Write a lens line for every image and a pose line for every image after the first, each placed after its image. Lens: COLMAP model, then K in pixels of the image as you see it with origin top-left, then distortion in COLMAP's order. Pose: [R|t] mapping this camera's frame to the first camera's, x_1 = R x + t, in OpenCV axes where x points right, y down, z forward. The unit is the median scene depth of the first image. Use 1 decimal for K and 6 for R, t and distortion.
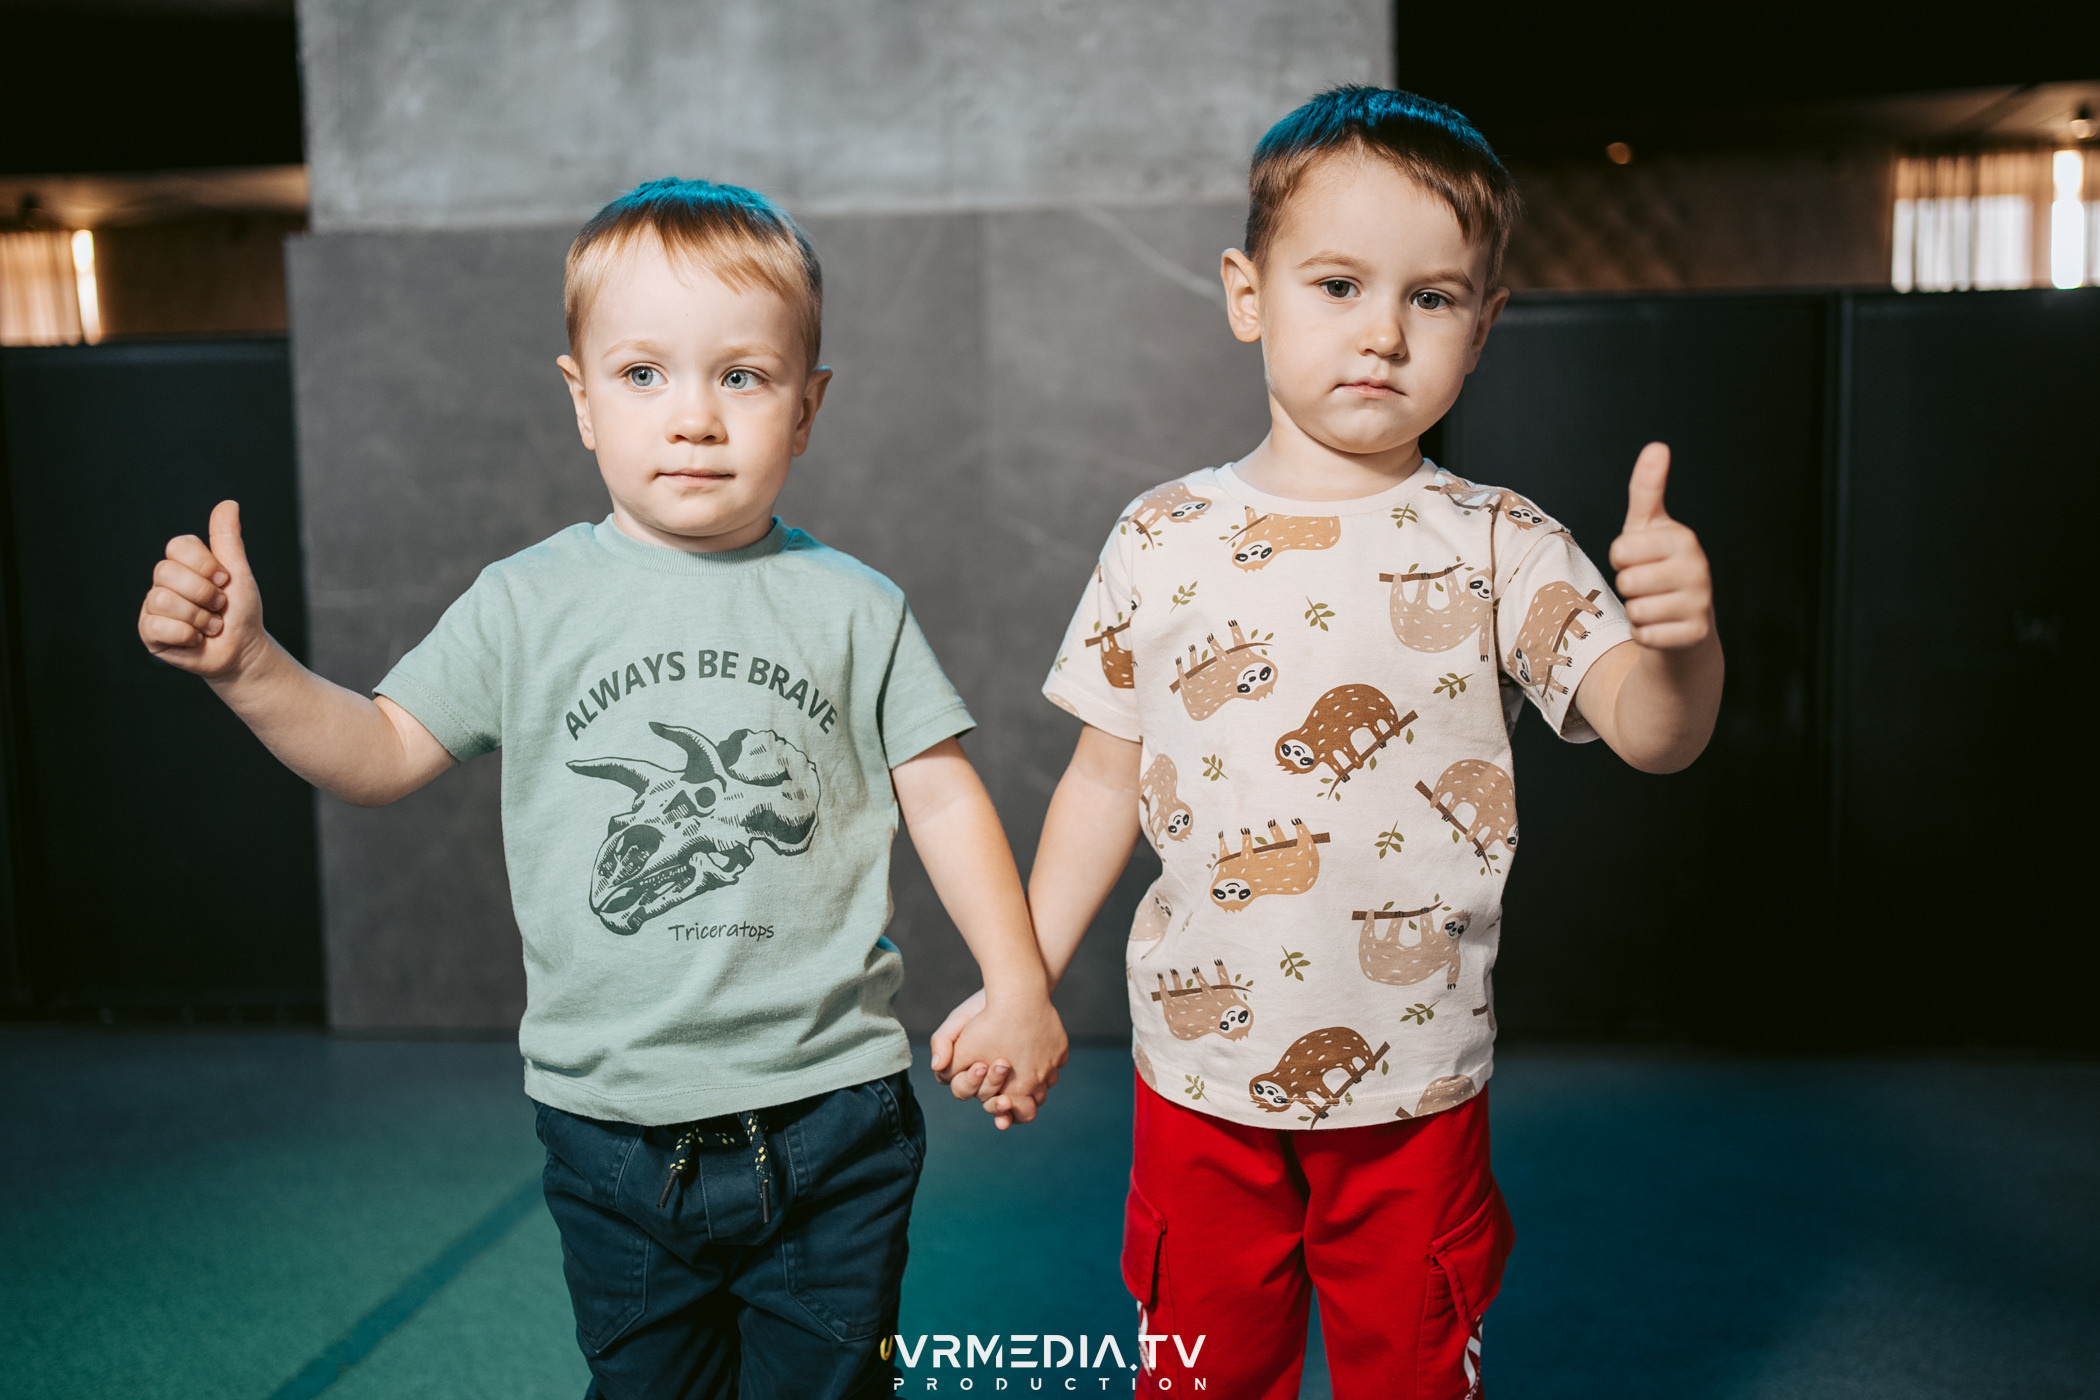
lens RADIAL K [[2111.0, 0, 1050.6], [0, 2111.0, 695.7], [0, 0, 1]] dist [-0.023299, 0.143170]
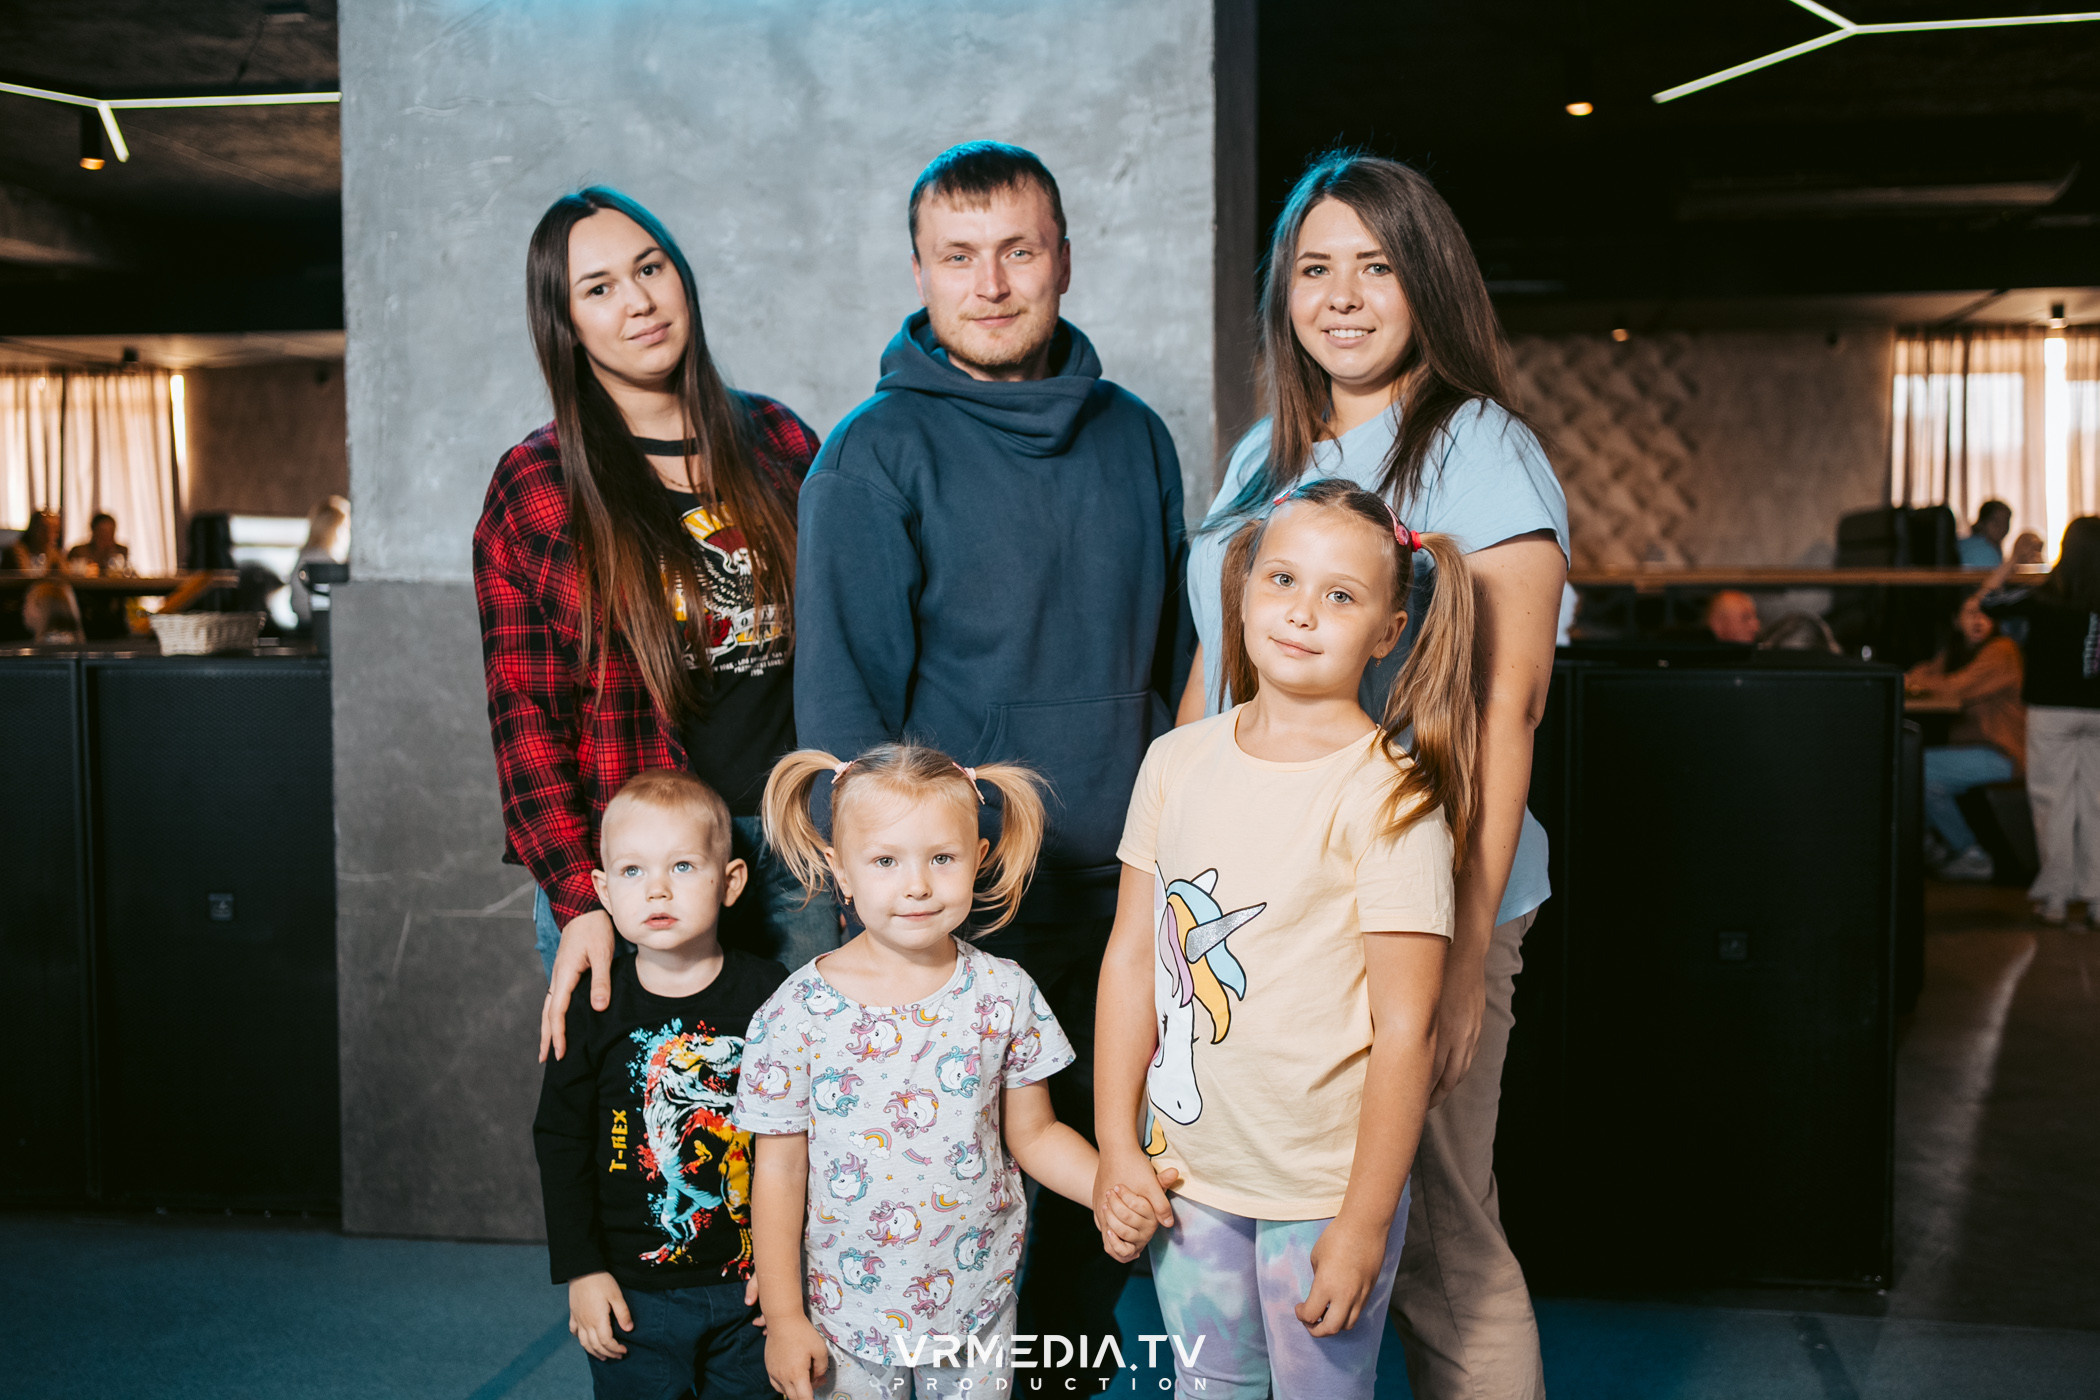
lens RADIAL K [[2165.1, 0, 1081.0], [0, 2165.1, 677.5], [0, 0, 1]] dist [-0.033101, 0.169358]
pose [[0.999409, 0.018115, -0.029207, 0.115497], [-0.019297, 0.998985, -0.040707, -0.121085], [0.028440, 0.041246, 0.998744, -0.249363]]
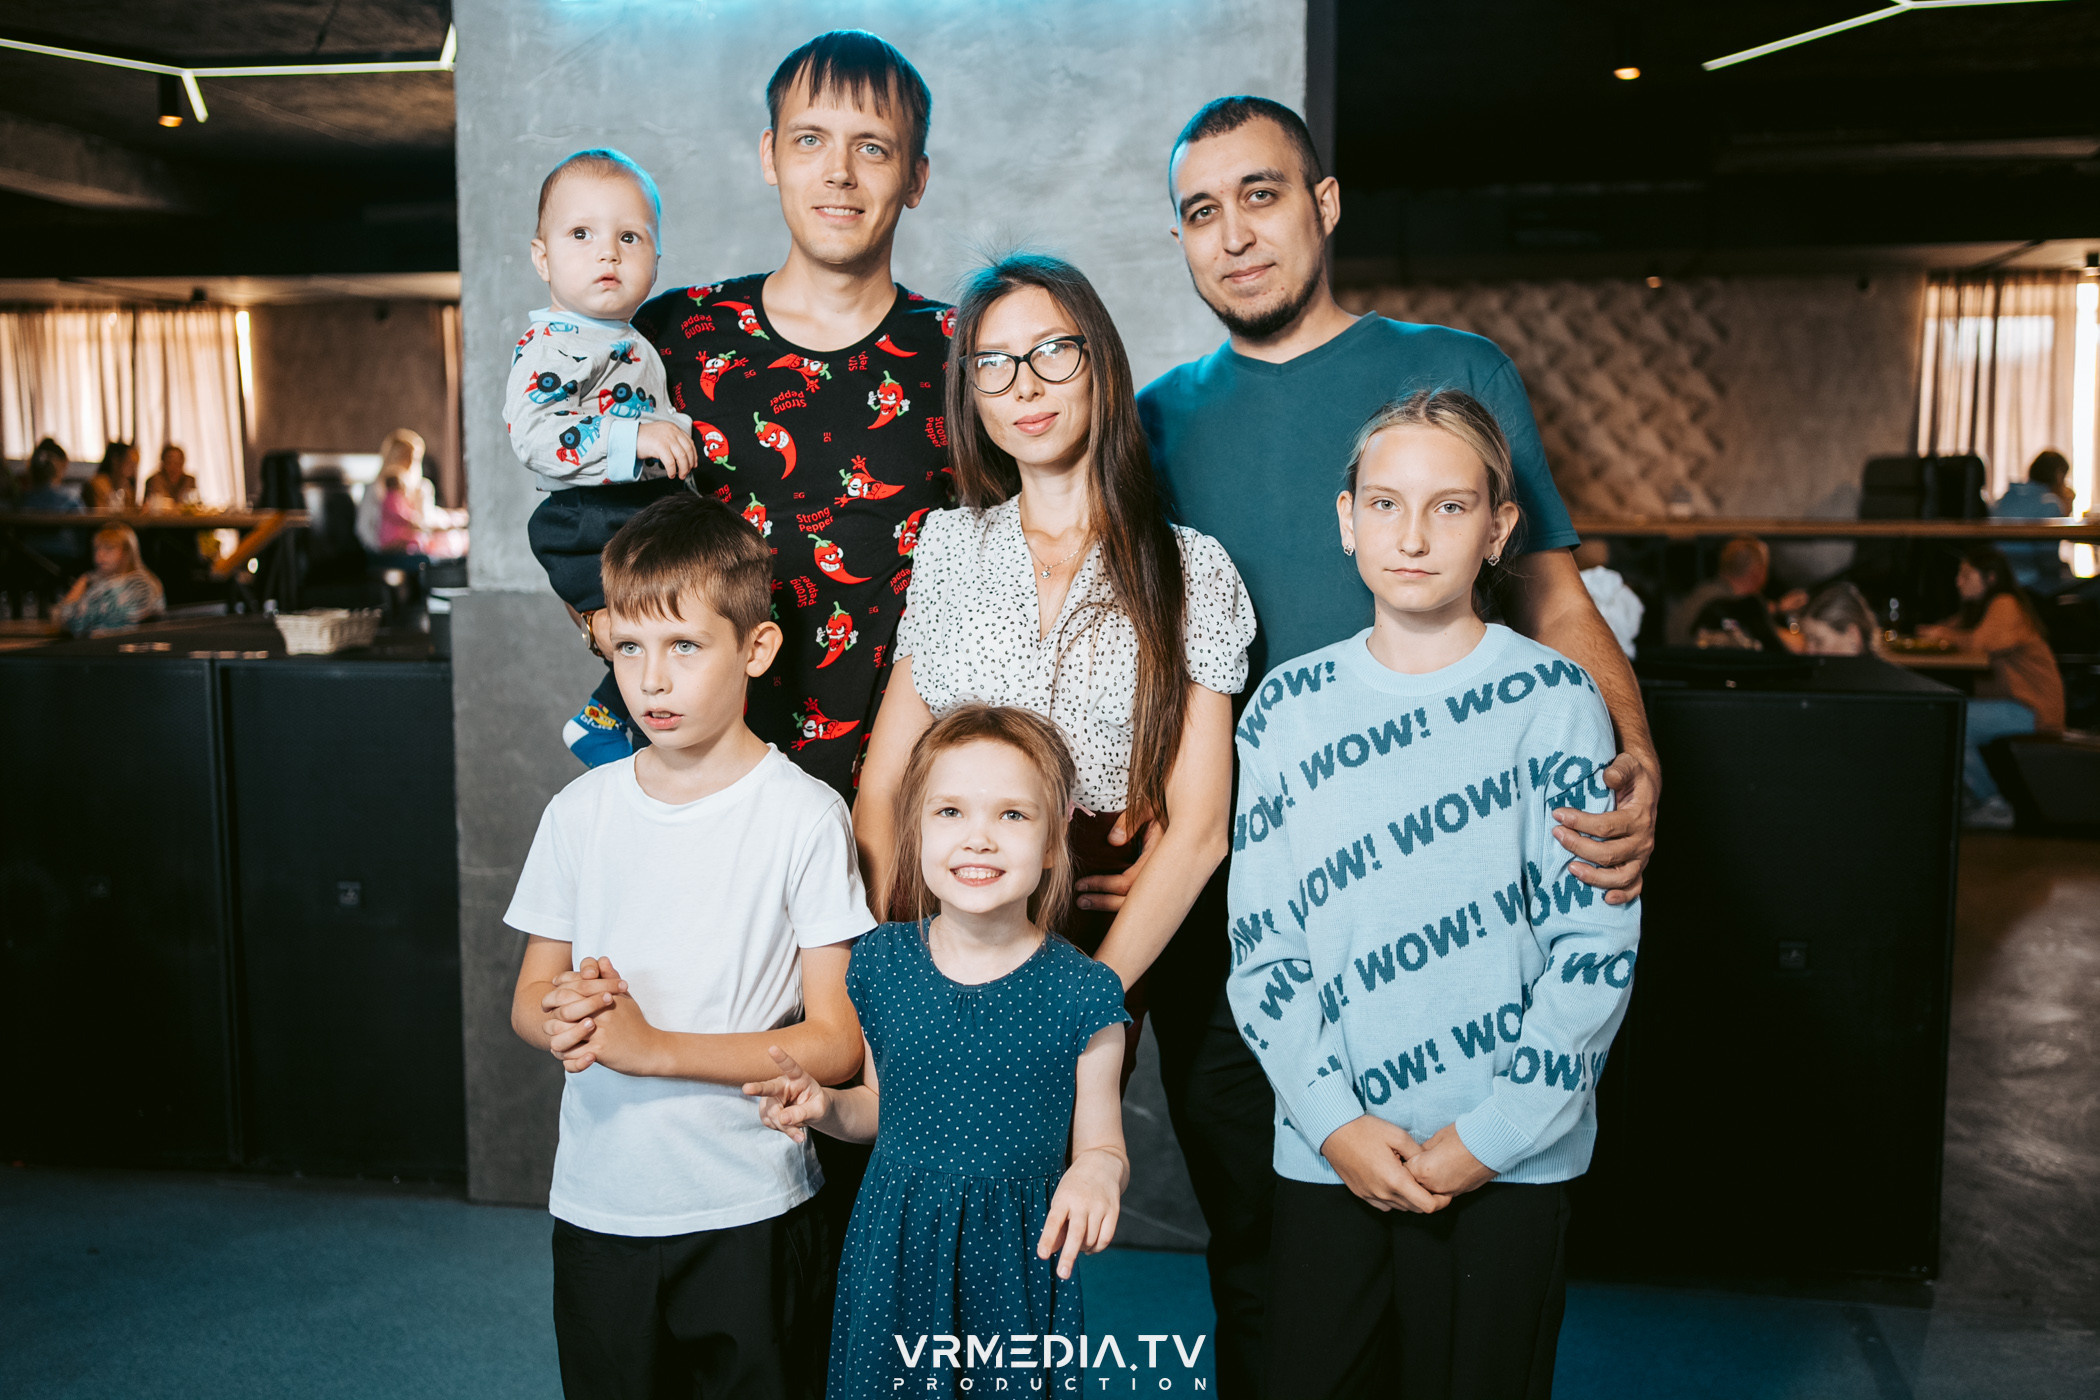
lens RADIAL K [[2109.3, 0, 1051.8], [0, 2109.3, 695.3], [0, 0, 1]] dist [-0.033467, 0.171402]
pose [[0.998492, 0.025810, -0.048459, 0.071229], [-0.025019, 0.999545, 0.016850, -0.187644], [0.048872, -0.015612, 0.998683, -0.275232]]
